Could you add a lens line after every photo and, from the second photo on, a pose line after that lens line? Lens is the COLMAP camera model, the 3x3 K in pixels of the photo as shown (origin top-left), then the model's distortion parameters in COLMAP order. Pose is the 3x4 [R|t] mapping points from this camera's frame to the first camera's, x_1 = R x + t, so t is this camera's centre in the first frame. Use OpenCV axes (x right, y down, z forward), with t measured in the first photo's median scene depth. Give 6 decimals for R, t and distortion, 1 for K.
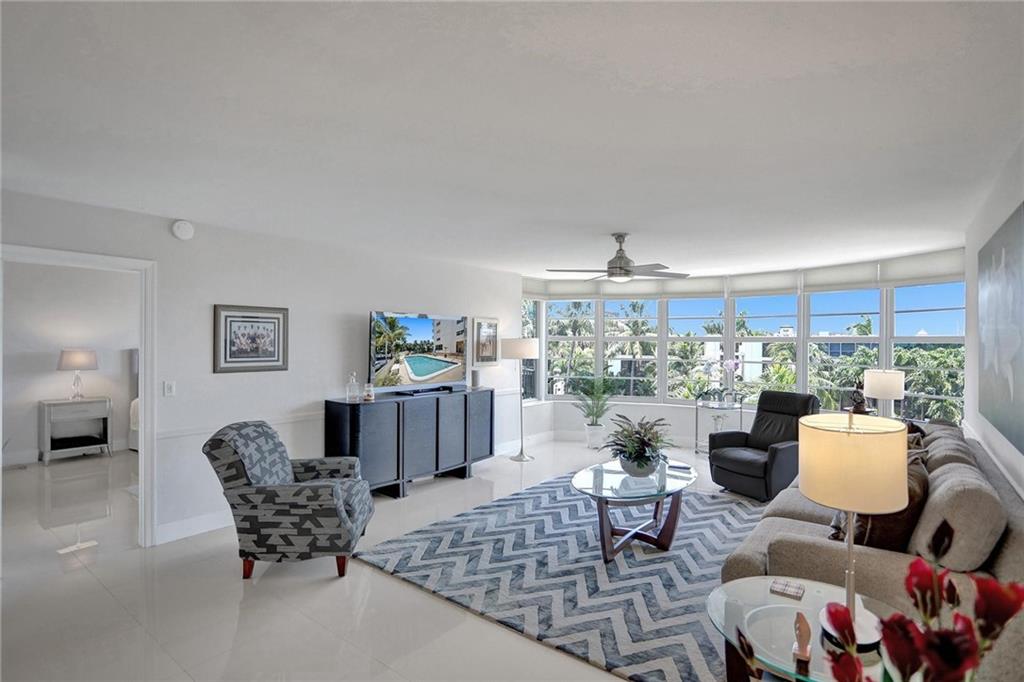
lens RADIAL K [[516.0, 0, 513.7], [0, 516.0, 341.4], [0, 0, 1]] dist [-0.034254, 0.000558]
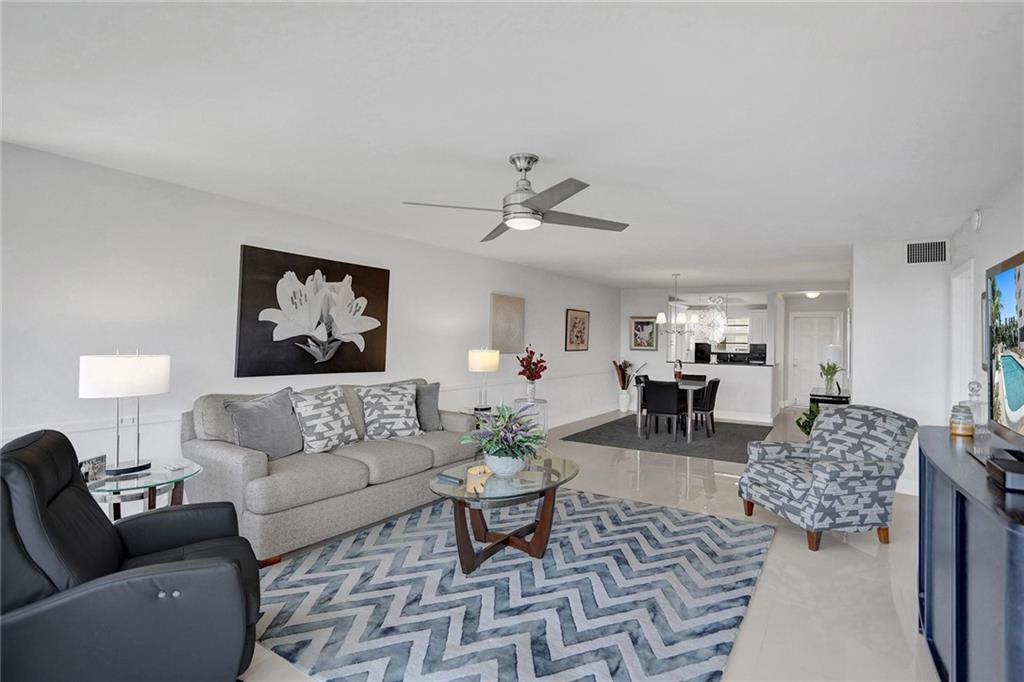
lens RADIAL K [[507.8, 0, 512.0], [0, 507.8, 341.0], [0, 0, 1]] dist [-0.038650, 0.000300]
pose [[-0.996875, -0.012529, -0.078000, 0.234429], [-0.012749, 0.999916, 0.002326, 0.023281], [0.077964, 0.003314, -0.996951, 1.453694]]
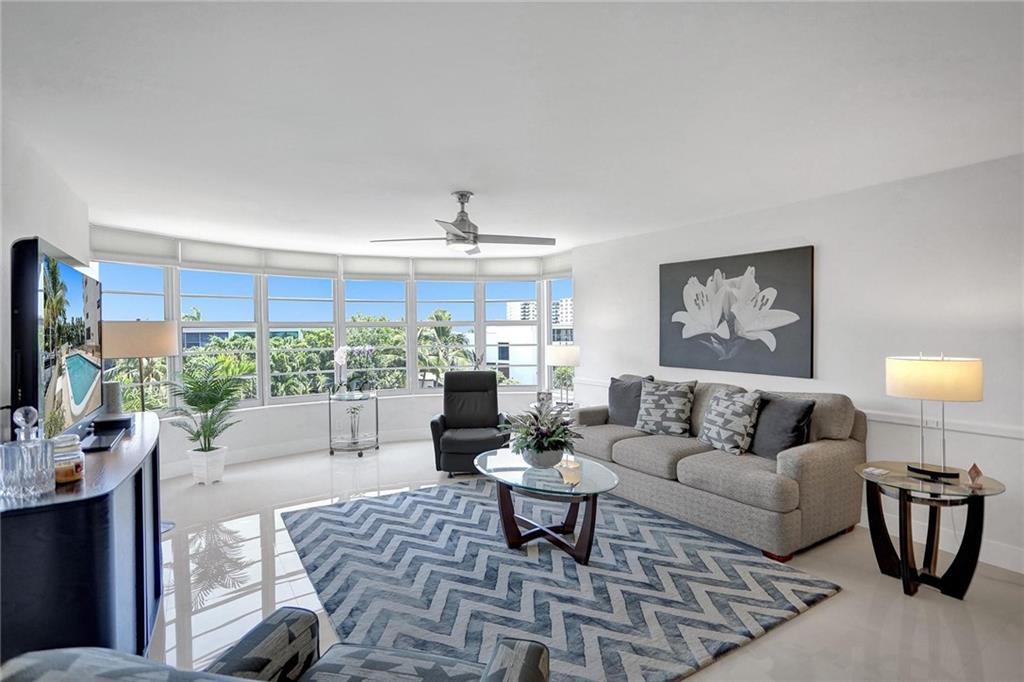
lens RADIAL K [[516.0, 0, 513.7], [0, 516.0, 341.4], [0, 0, 1]] dist [-0.034254, 0.000558]
pose [[0.333734, -0.022815, 0.942391, -0.495936], [0.006185, 0.999739, 0.022012, 0.012141], [-0.942647, -0.001517, 0.333788, 0.575986]]
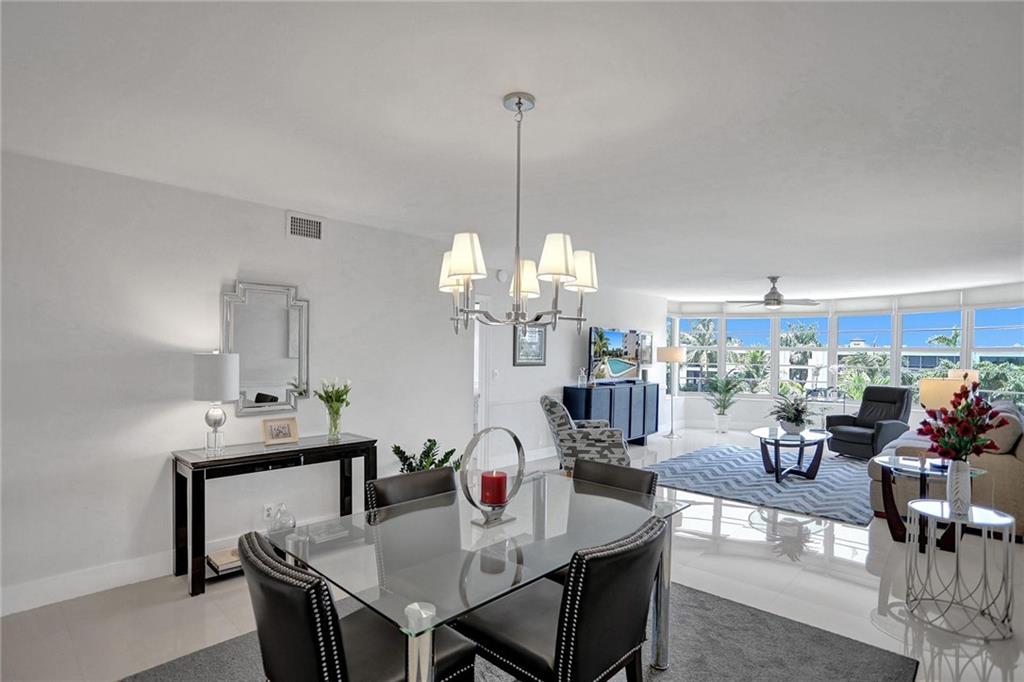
lens RADIAL K [[517.0, 0, 511.4], [0, 517.0, 363.3], [0, 0, 1]] dist [-0.017068, -0.000053]
pose [[0.994888, 0.006936, -0.100751, -0.356846], [-0.005041, 0.999806, 0.019046, 0.015683], [0.100864, -0.018440, 0.994729, -0.508771]]
